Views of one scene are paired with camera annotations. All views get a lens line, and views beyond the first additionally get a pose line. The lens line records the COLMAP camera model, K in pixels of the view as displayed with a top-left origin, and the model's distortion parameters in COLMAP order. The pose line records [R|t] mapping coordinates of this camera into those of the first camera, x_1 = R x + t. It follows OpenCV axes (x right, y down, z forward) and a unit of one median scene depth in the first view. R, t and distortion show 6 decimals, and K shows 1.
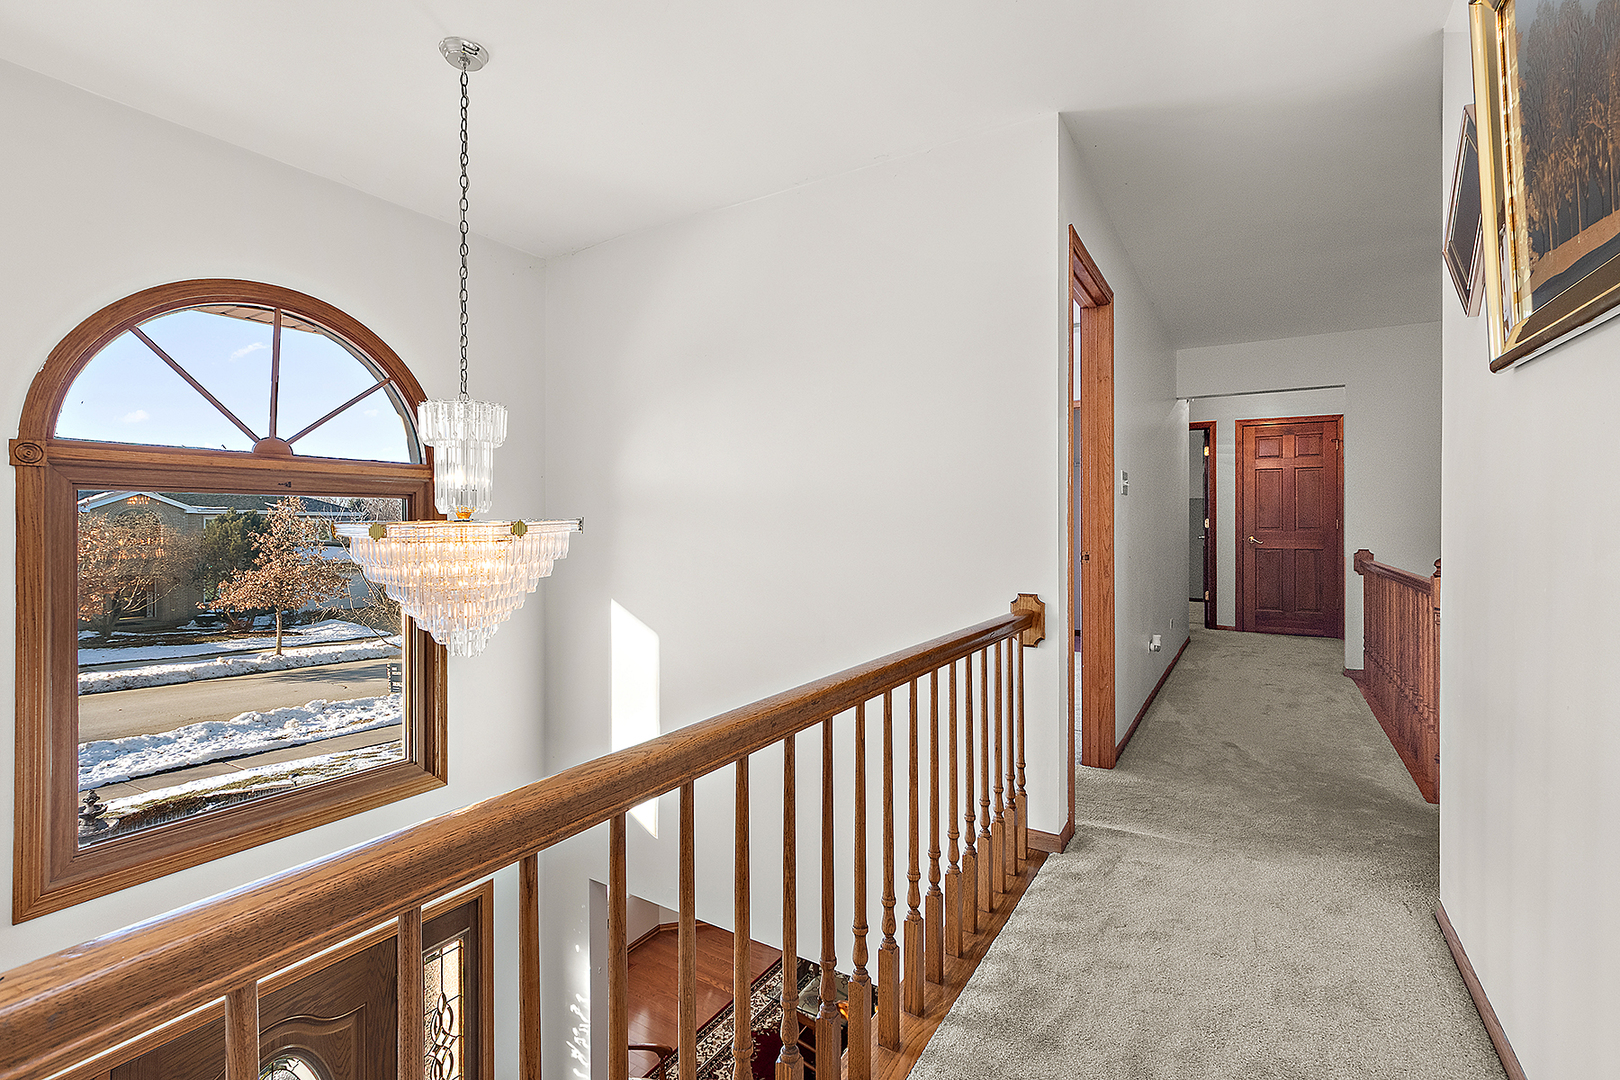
lens RADIAL K [[721.1, 0, 808.8], [0, 721.1, 527.1], [0, 0, 1]] dist [0.001167, -0.001963]
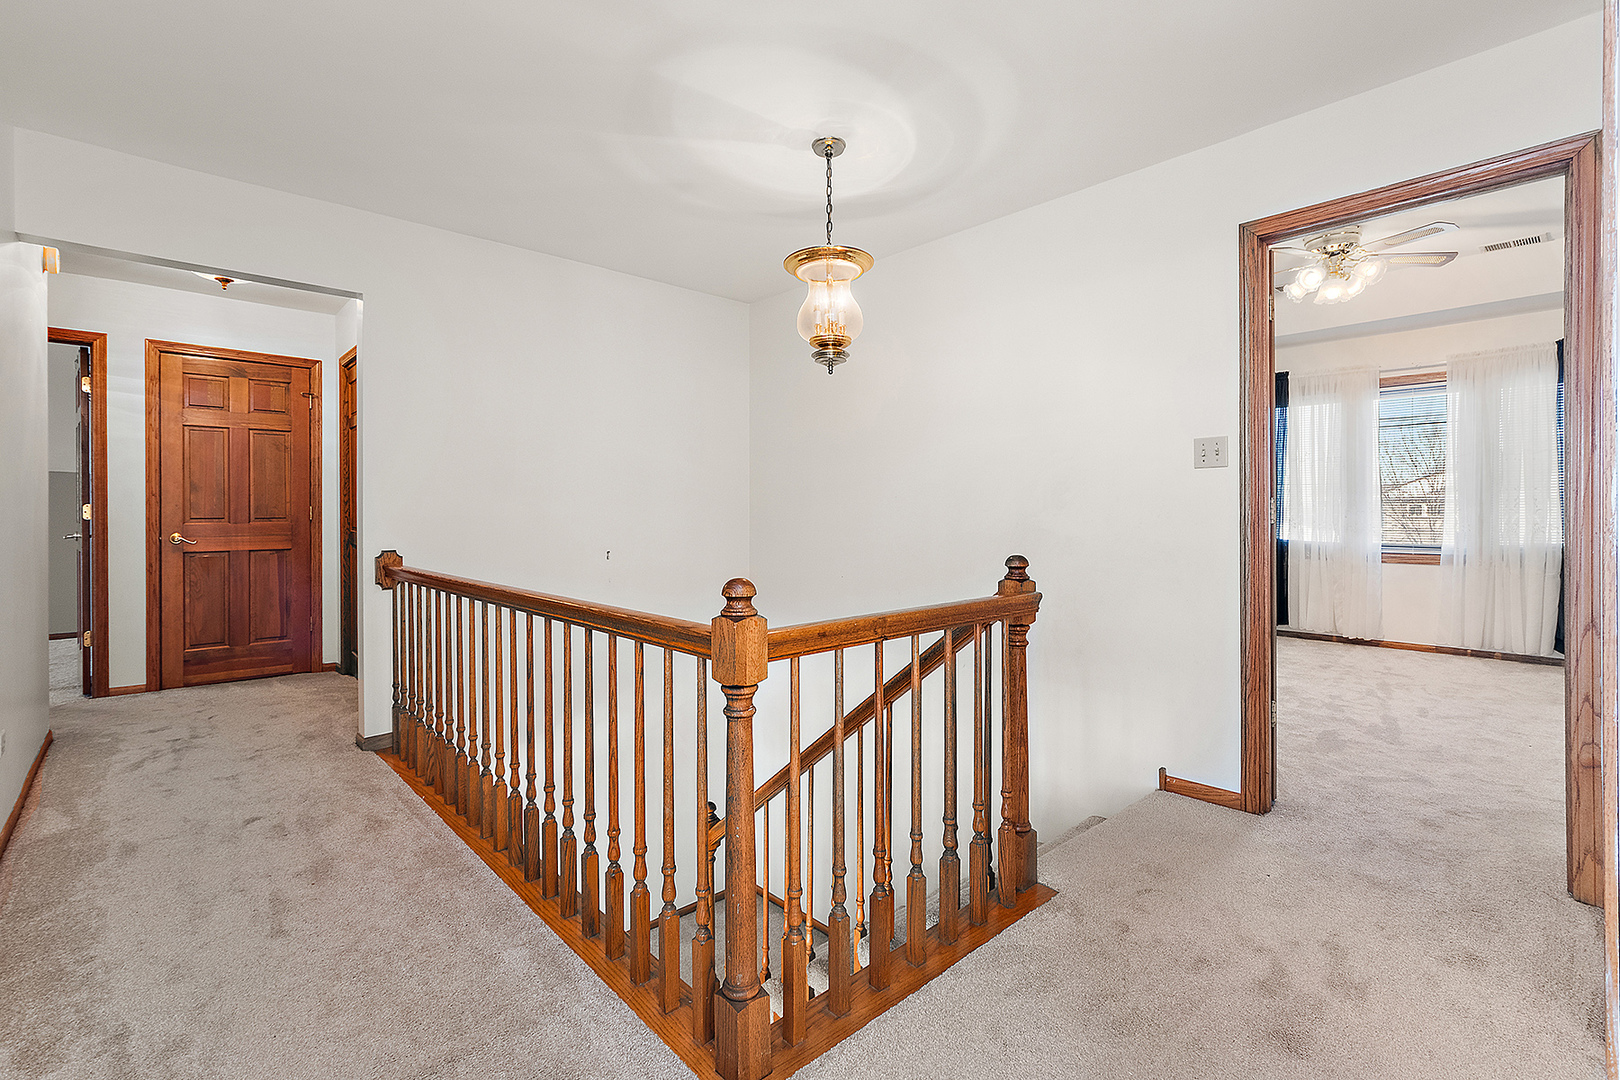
lens RADIAL K [[721.1, 0, 793.0], [0, 721.1, 515.8], [0, 0, 1]] dist [0.001167, -0.001963]
pose [[0.278800, -0.001528, 0.960348, 0.167070], [0.007505, 0.999972, -0.000587, 0.002770], [-0.960320, 0.007371, 0.278803, 0.318659]]
